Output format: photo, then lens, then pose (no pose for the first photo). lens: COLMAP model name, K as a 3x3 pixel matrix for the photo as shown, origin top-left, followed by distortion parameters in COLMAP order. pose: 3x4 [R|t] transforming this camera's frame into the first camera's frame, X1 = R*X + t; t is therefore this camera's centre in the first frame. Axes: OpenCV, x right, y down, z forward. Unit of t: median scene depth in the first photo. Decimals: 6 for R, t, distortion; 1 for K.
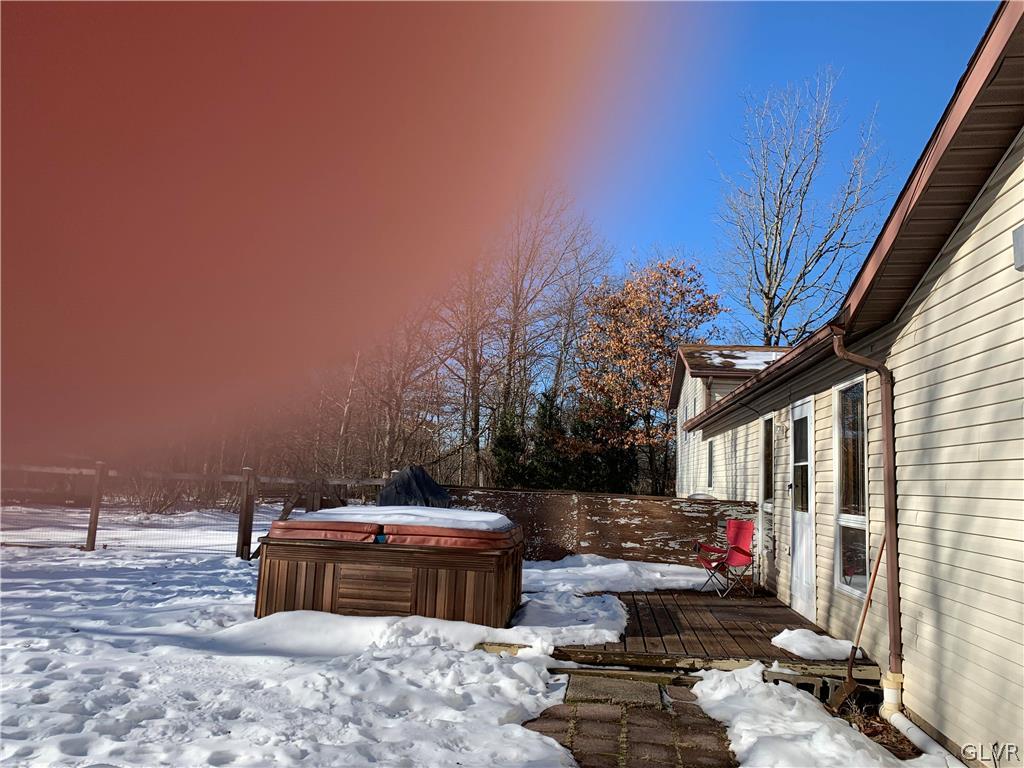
lens RADIAL K [[759.9, 0, 537.2], [0, 759.9, 380.5], [0, 0, 1]] dist [0.009000, -0.022322]
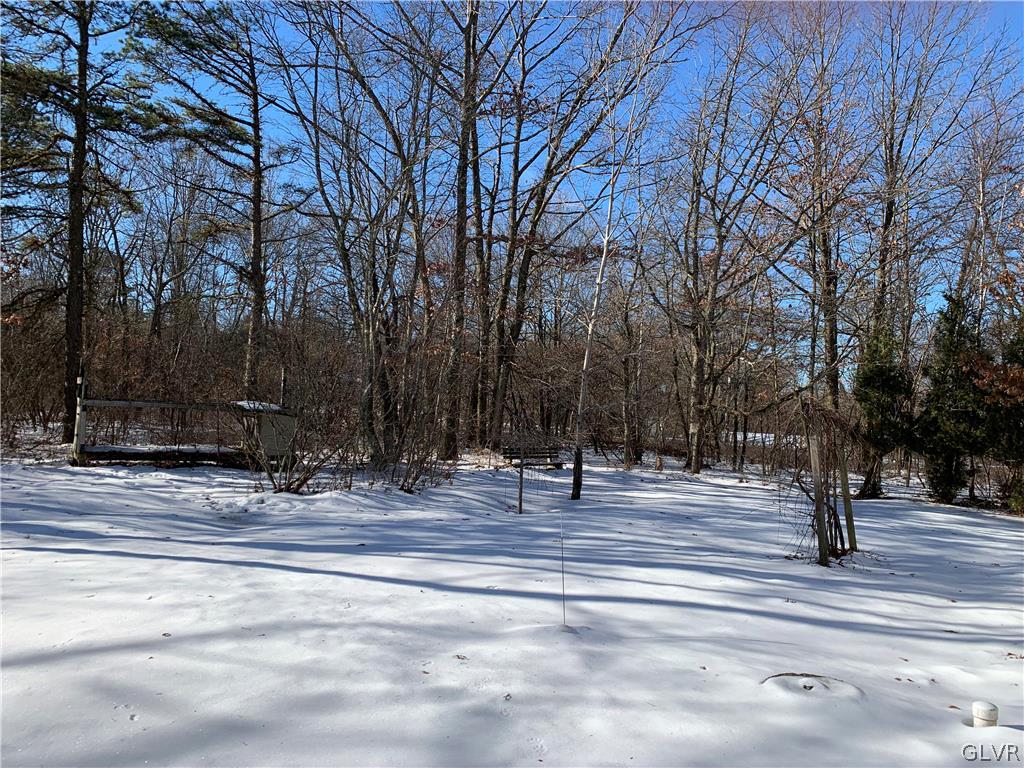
lens RADIAL K [[759.9, 0, 537.2], [0, 759.9, 380.5], [0, 0, 1]] dist [0.009000, -0.022322]
pose [[0.893580, -0.017096, -0.448579, -0.010325], [0.048418, 0.997116, 0.058449, 0.028910], [0.446286, -0.073948, 0.891830, 0.283848]]
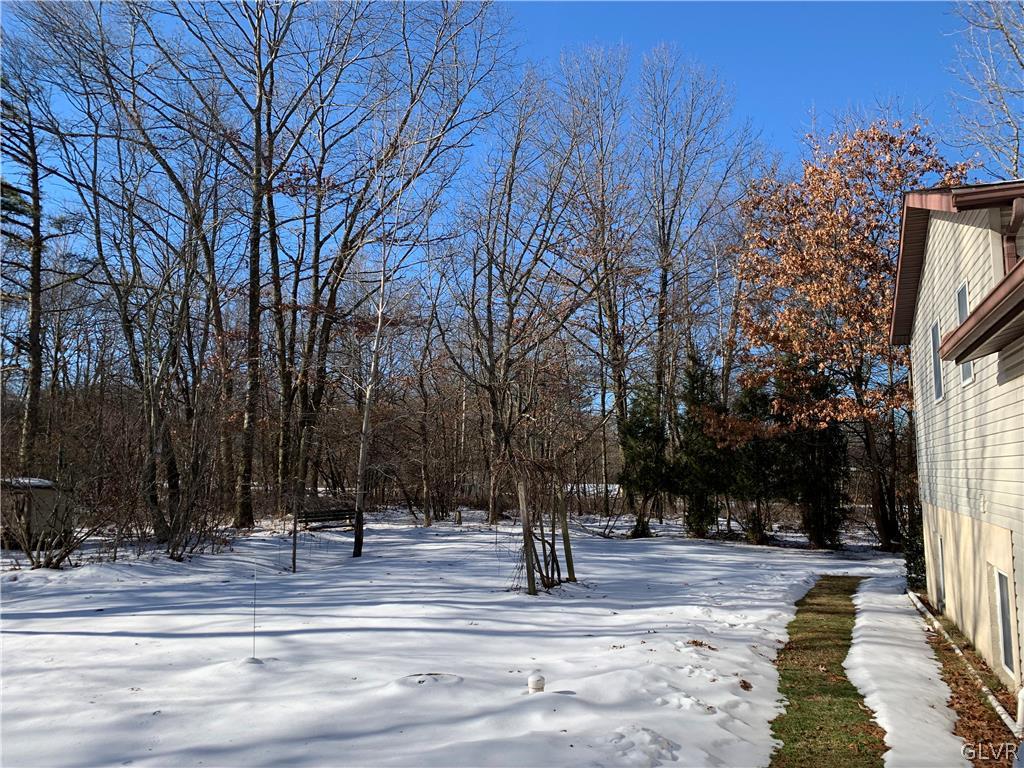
lens RADIAL K [[759.9, 0, 537.2], [0, 759.9, 380.5], [0, 0, 1]] dist [0.009000, -0.022322]
pose [[0.963167, -0.074983, -0.258238, 0.043049], [0.075966, 0.997091, -0.006183, 0.028934], [0.257951, -0.013662, 0.966061, 0.264560]]
